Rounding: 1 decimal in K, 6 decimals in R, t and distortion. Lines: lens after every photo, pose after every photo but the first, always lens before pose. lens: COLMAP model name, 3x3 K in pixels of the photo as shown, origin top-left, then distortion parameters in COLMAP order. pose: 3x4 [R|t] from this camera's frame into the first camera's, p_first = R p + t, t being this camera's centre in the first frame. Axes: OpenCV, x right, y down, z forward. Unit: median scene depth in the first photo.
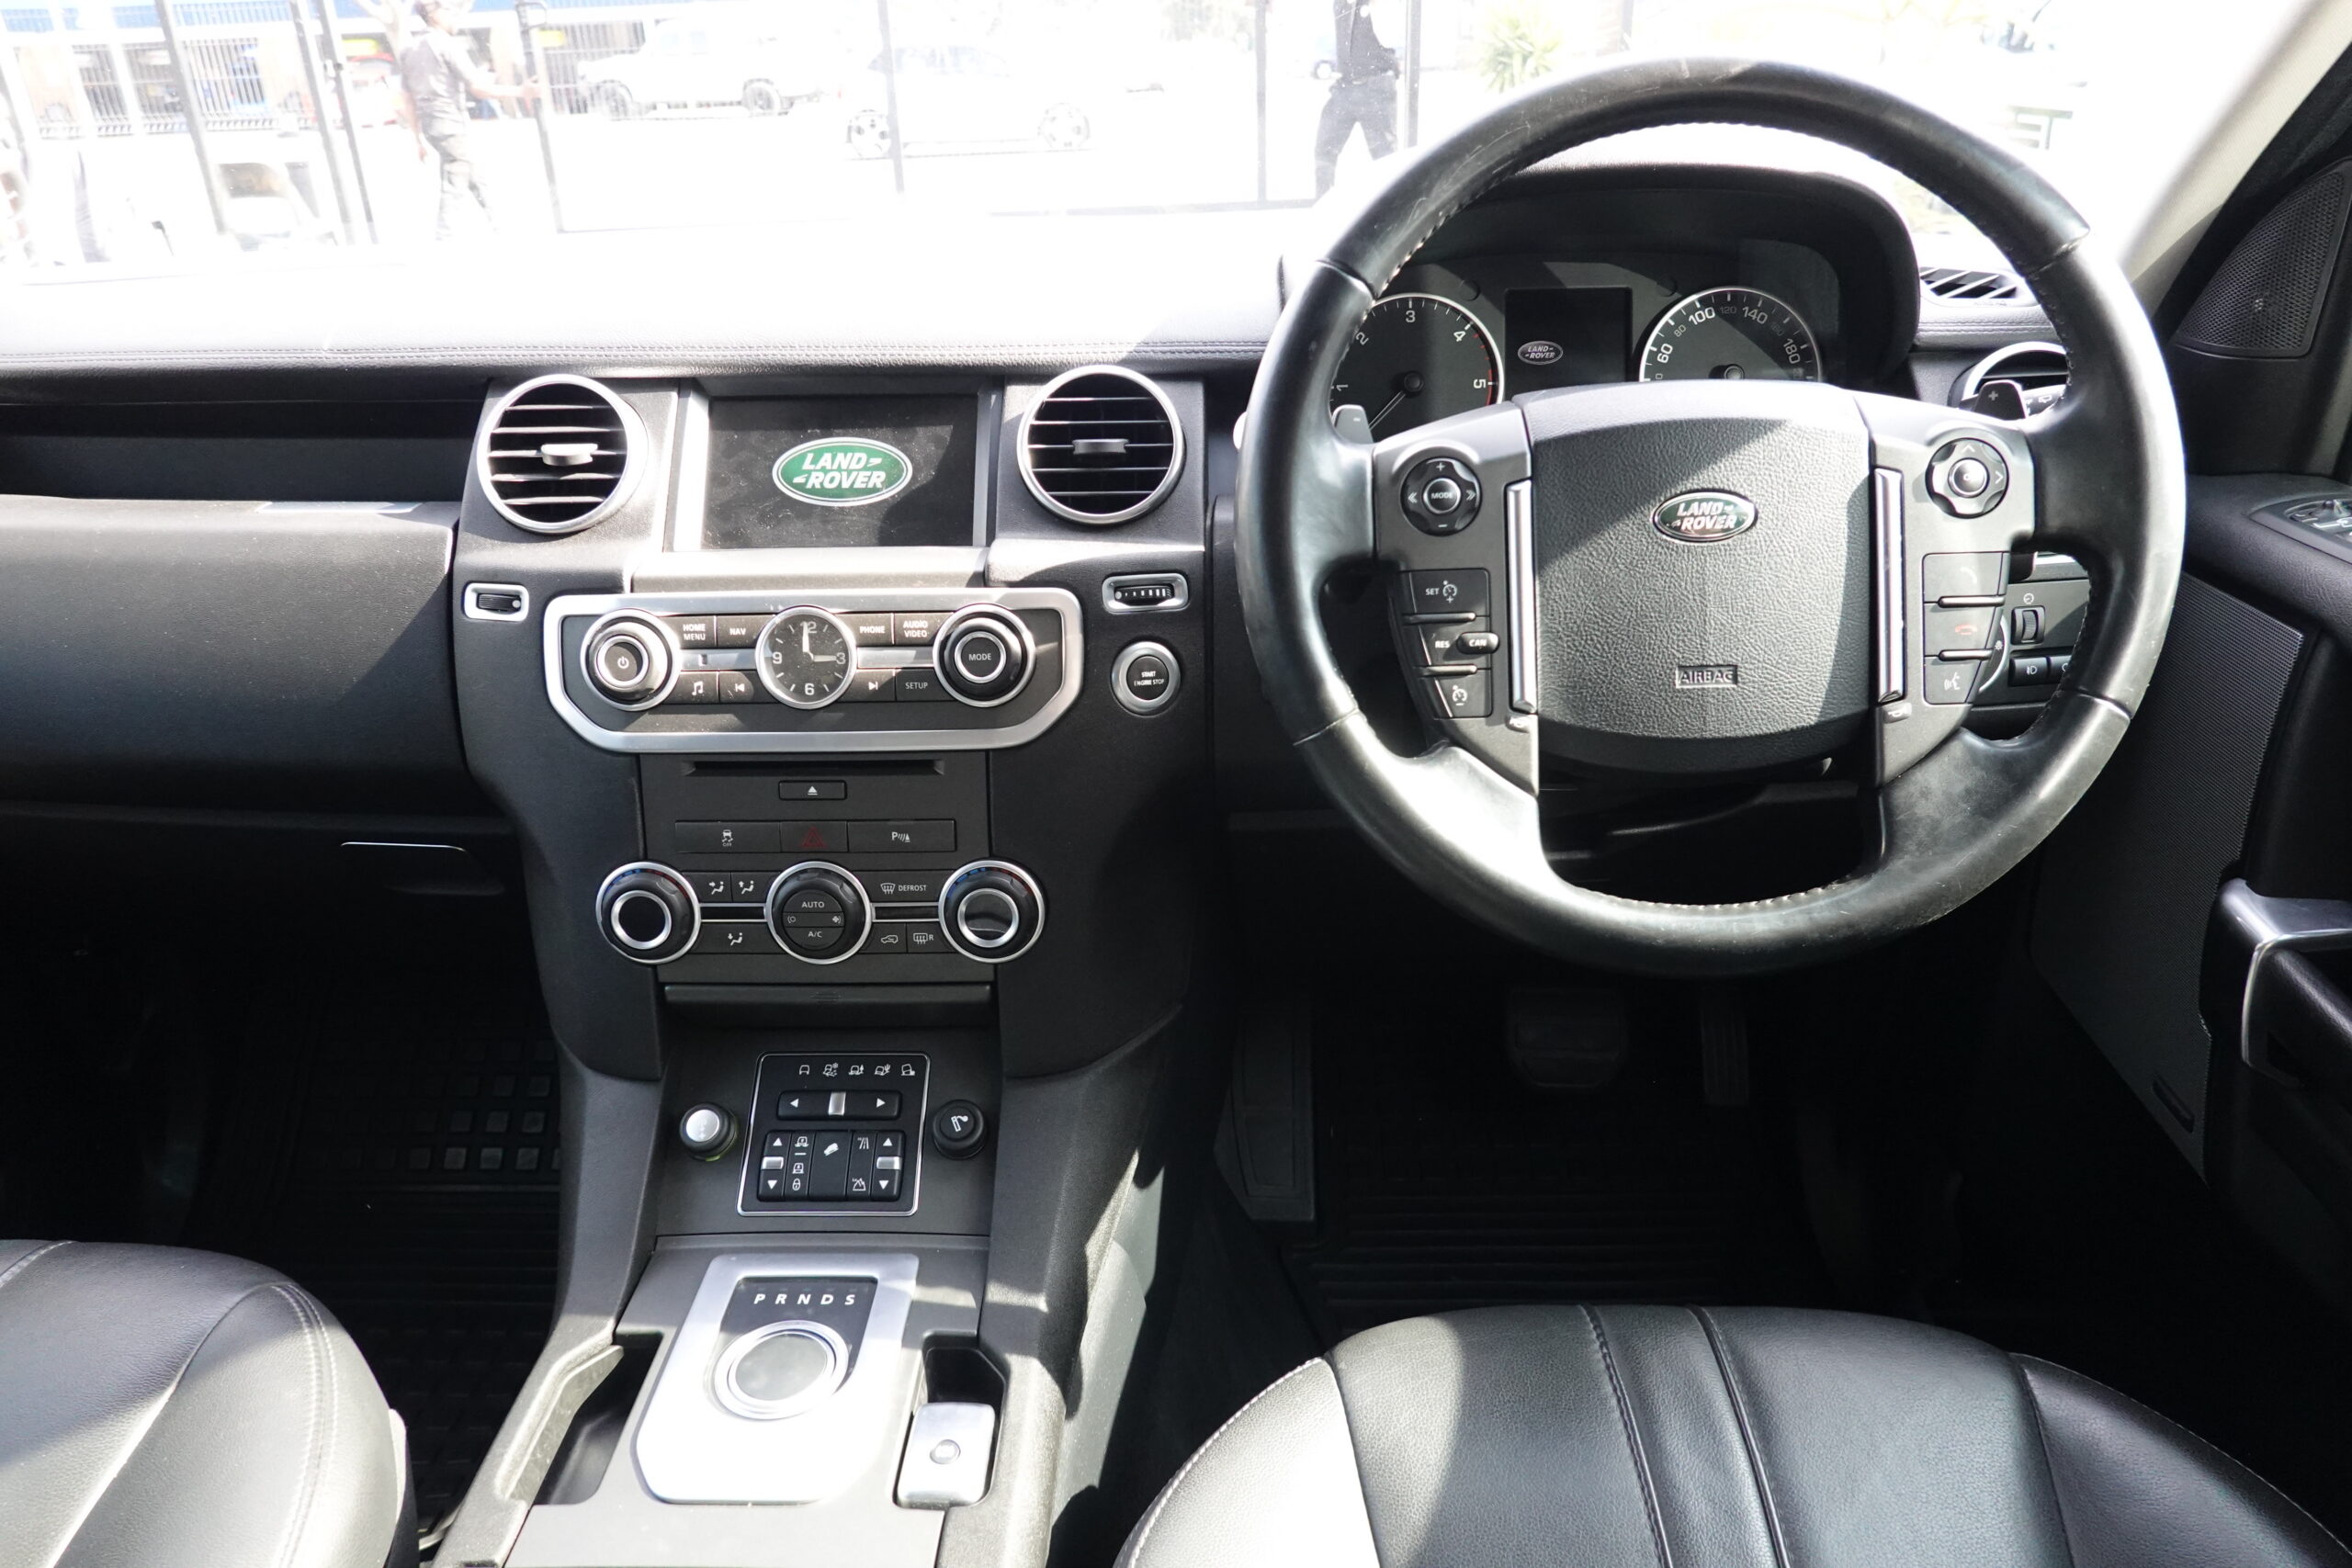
lens RADIAL K [[1564.4, 0, 1183.0], [0, 1564.4, 769.2], [0, 0, 1]] dist [-0.010012, 0.005336]
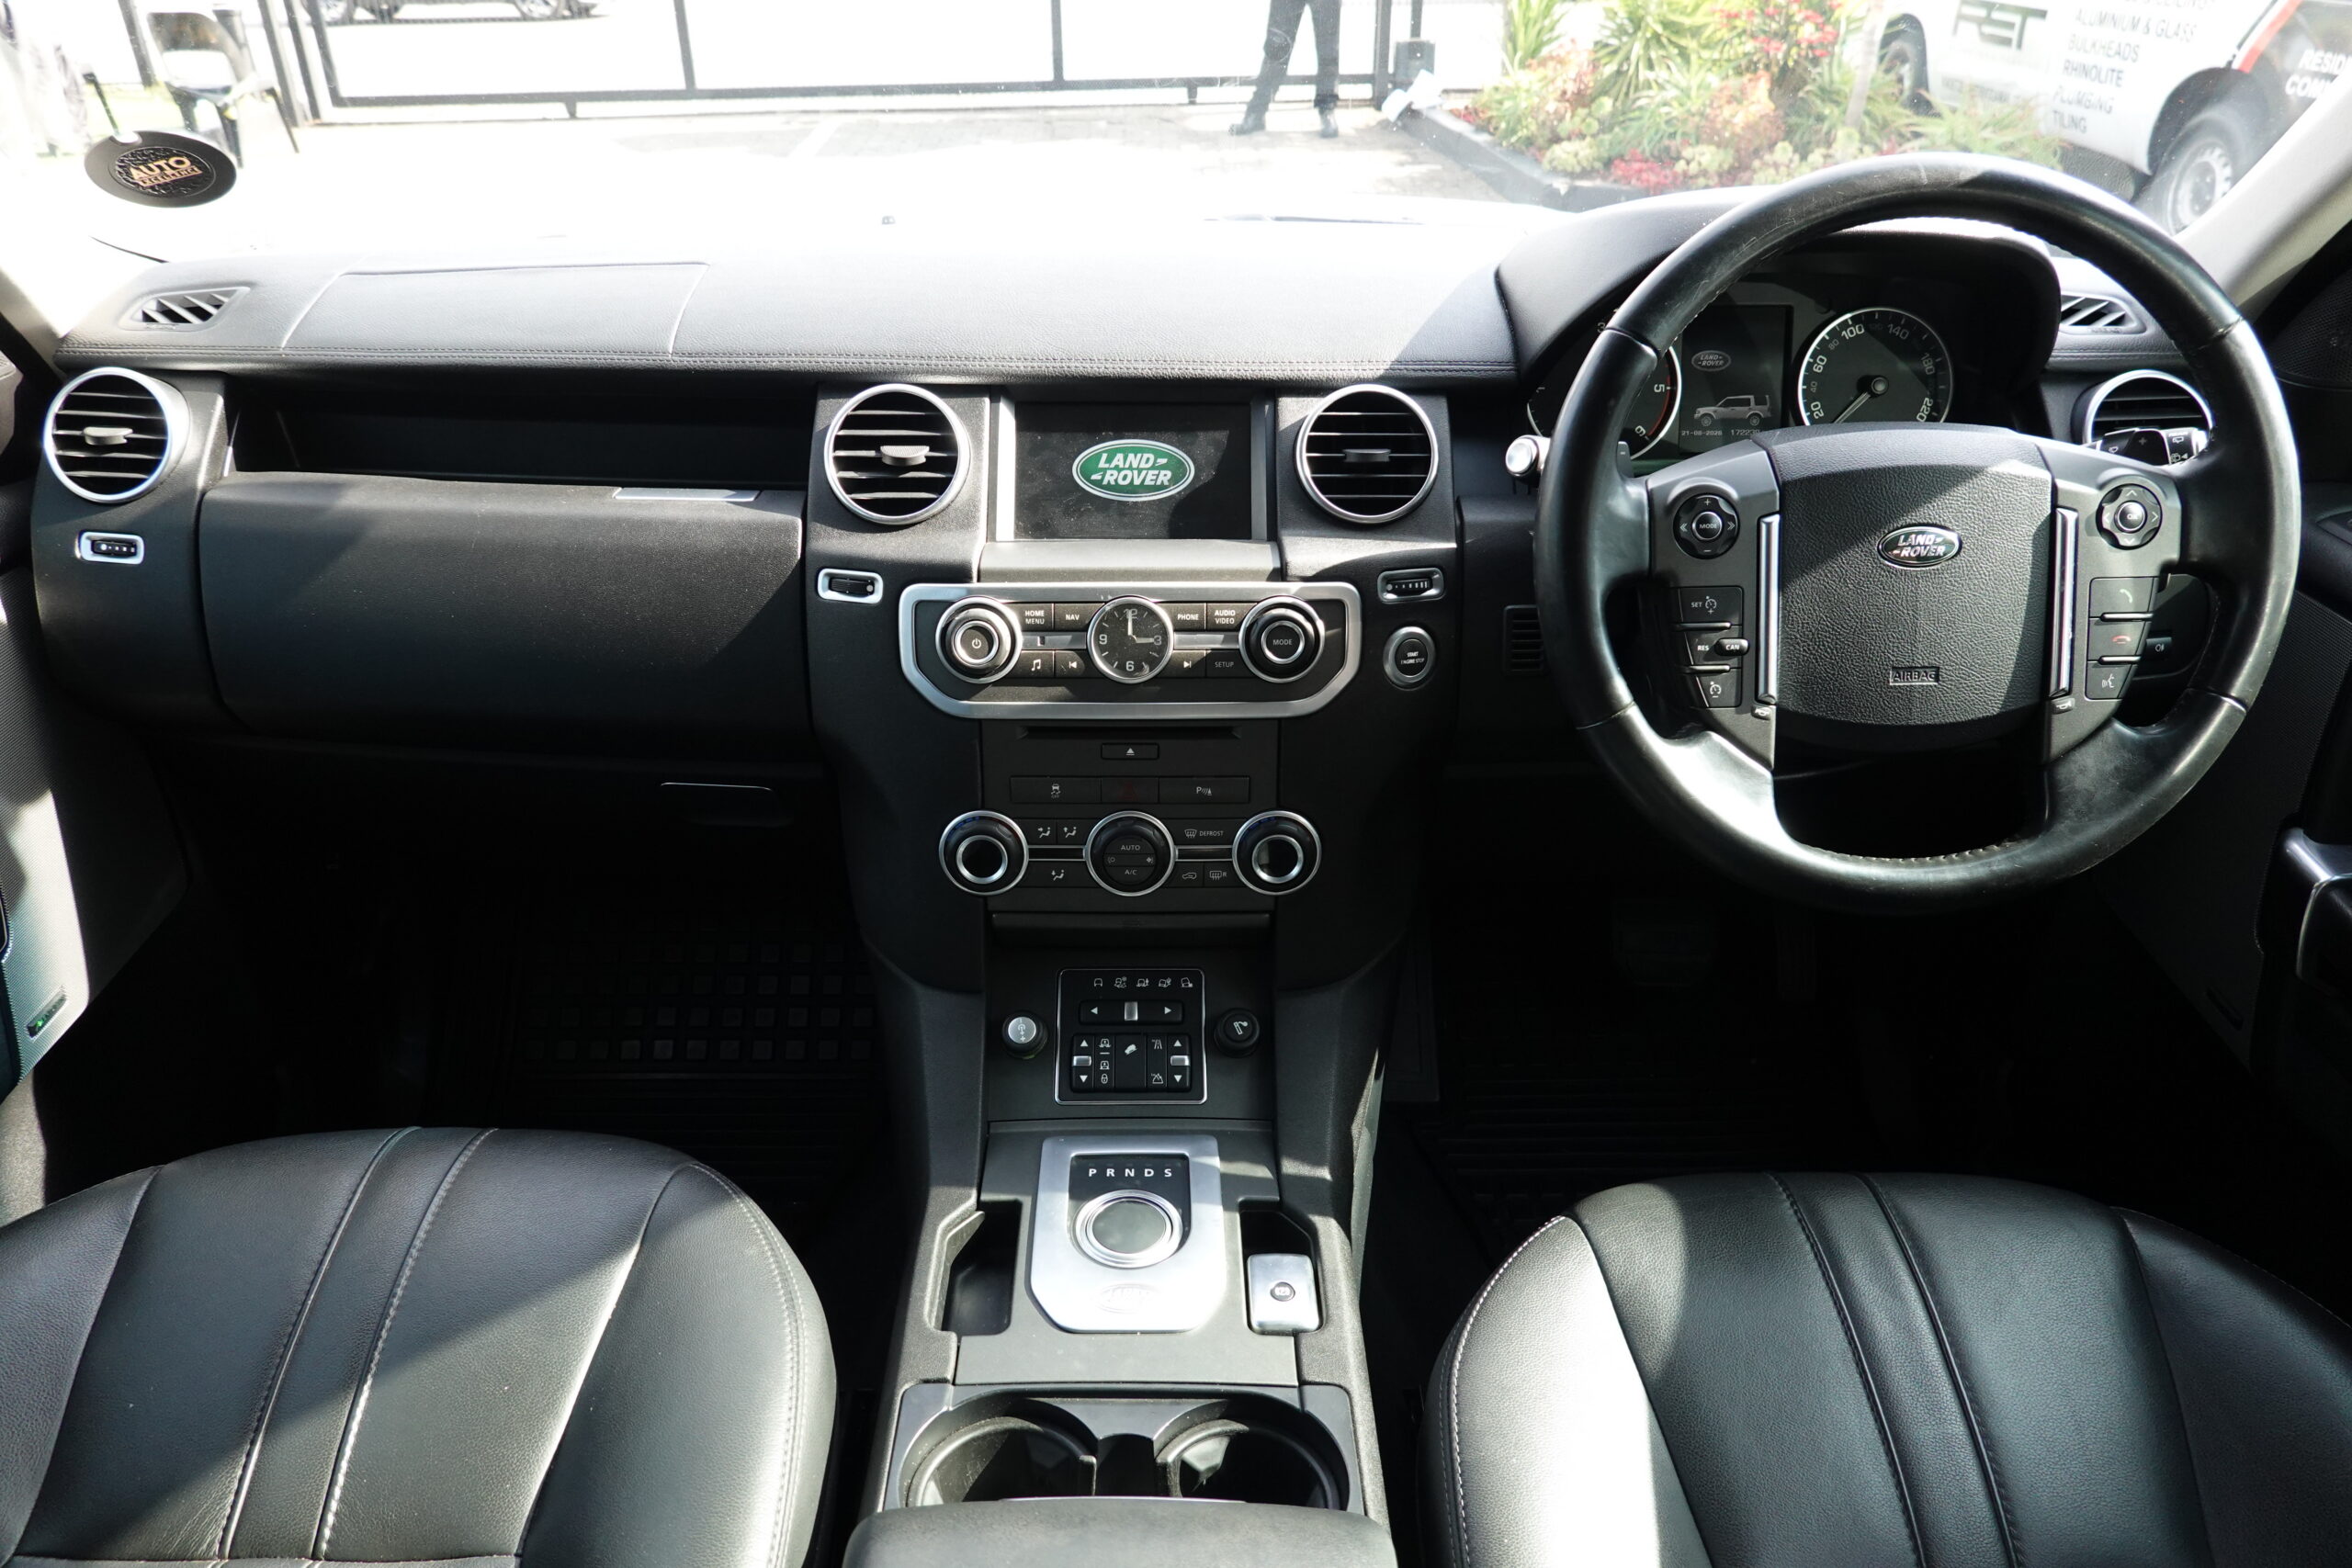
lens RADIAL K [[1564.4, 0, 1183.0], [0, 1564.4, 771.3], [0, 0, 1]] dist [-0.010012, 0.005336]
pose [[0.999183, 0.003728, 0.040234, -0.243089], [-0.006842, 0.996967, 0.077523, -0.062658], [-0.039823, -0.077735, 0.996178, -0.178101]]
